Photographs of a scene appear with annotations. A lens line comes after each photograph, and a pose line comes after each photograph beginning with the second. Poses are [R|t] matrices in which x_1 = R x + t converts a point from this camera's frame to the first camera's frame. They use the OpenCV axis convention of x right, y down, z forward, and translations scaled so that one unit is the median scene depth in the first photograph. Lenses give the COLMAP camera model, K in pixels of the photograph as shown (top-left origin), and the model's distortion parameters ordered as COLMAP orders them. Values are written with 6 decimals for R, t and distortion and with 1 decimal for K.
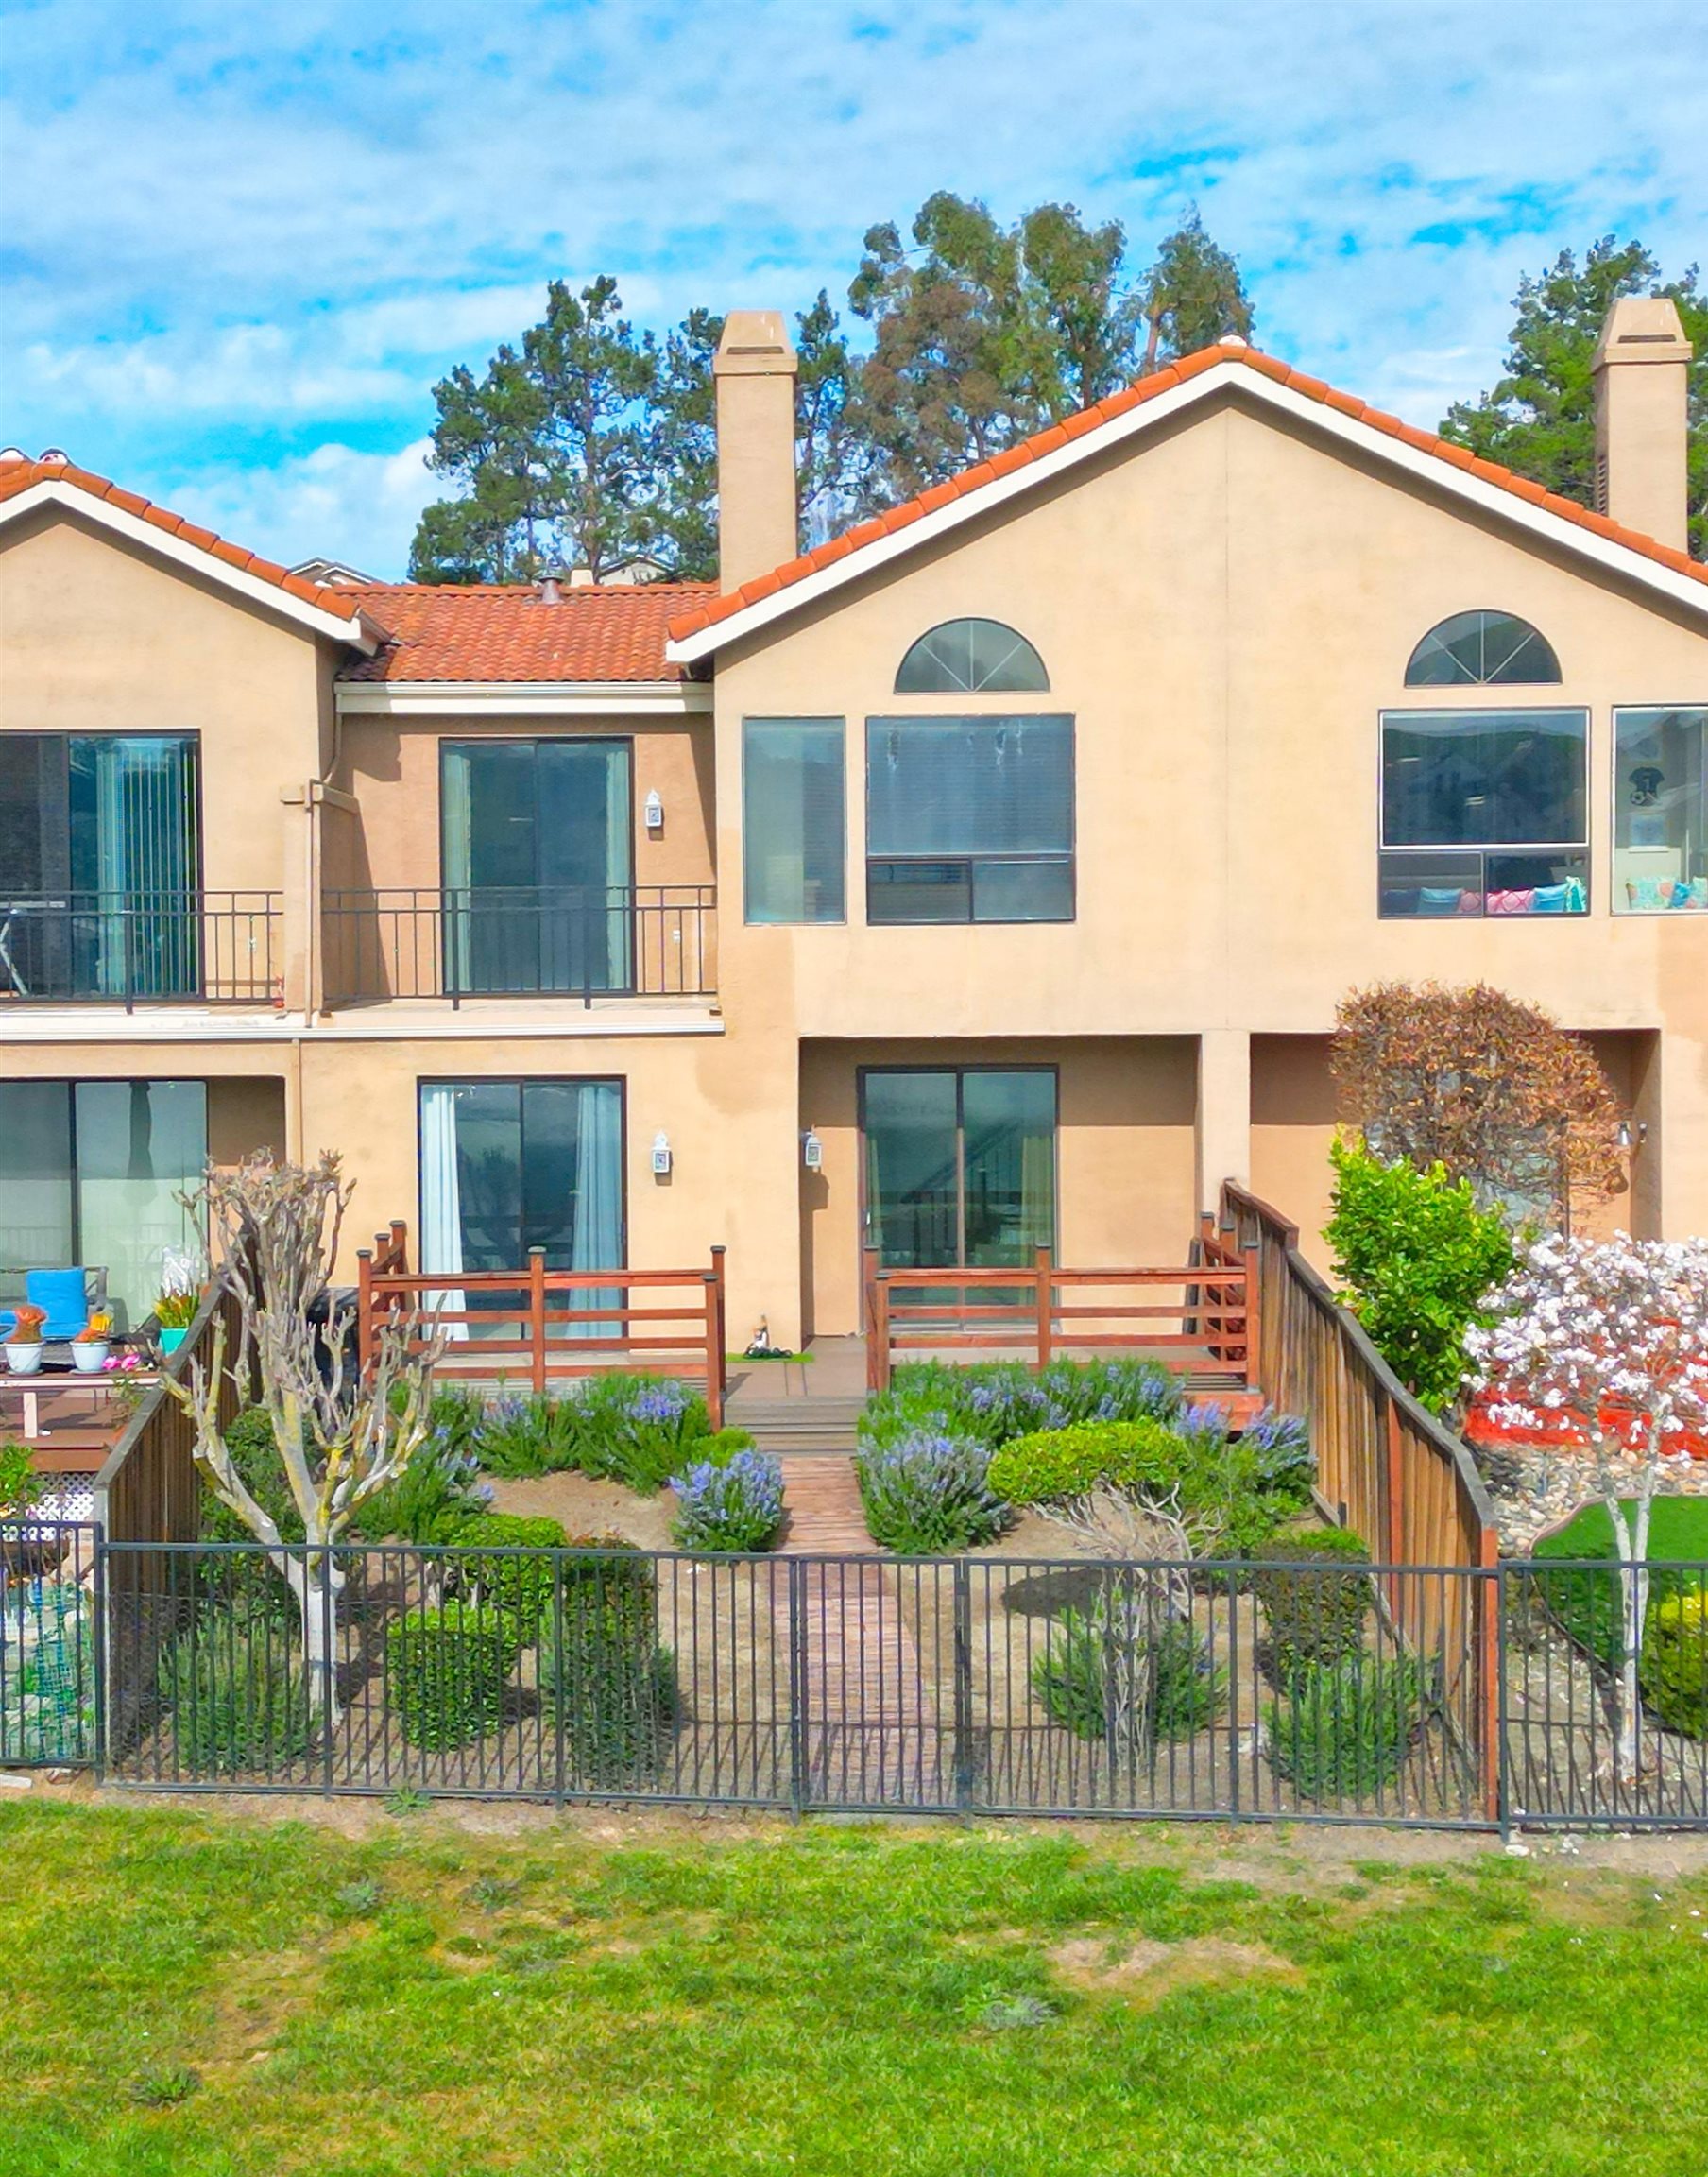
lens RADIAL K [[3817.9, 0, 803.0], [0, 3817.9, 1084.3], [0, 0, 1]] dist [0.144399, -0.246673]
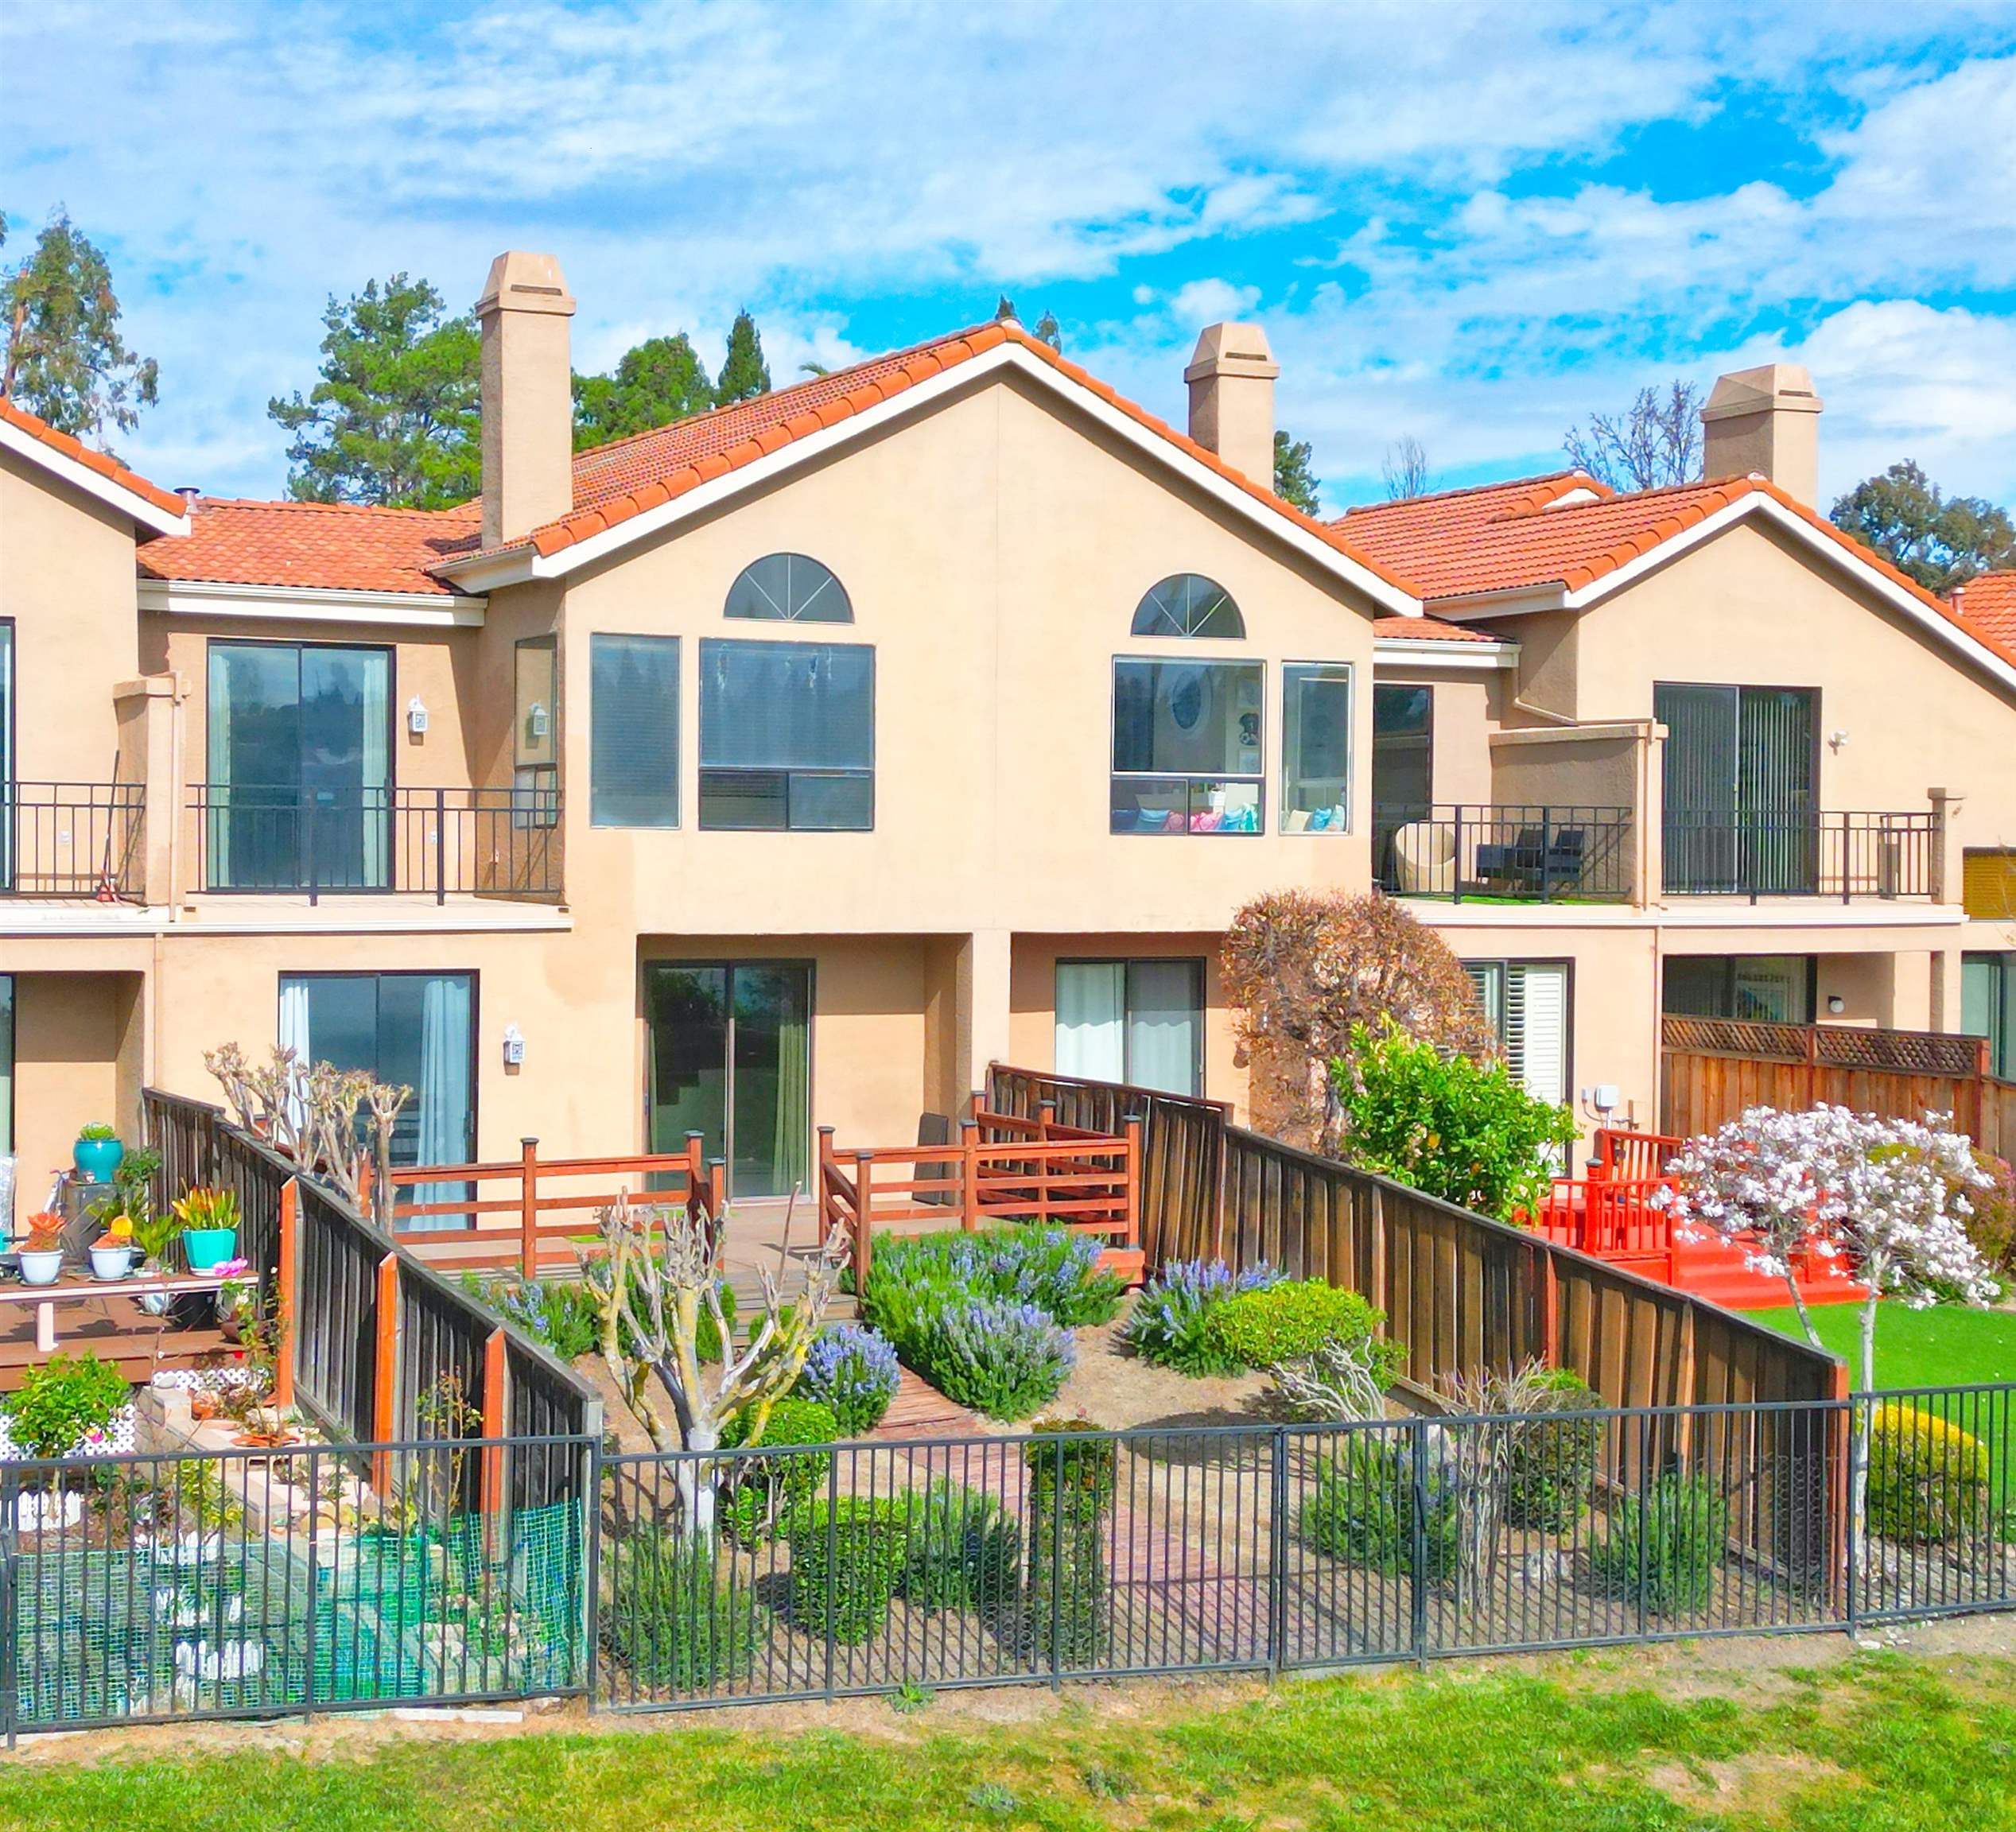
lens RADIAL K [[3133.5, 0, 1008.0], [0, 3133.5, 916.0], [0, 0, 1]] dist [0.196511, -0.858246]
pose [[0.895356, 0.007645, 0.445286, -0.300045], [0.000701, 0.999827, -0.018575, -0.000900], [-0.445351, 0.016944, 0.895196, 0.166040]]
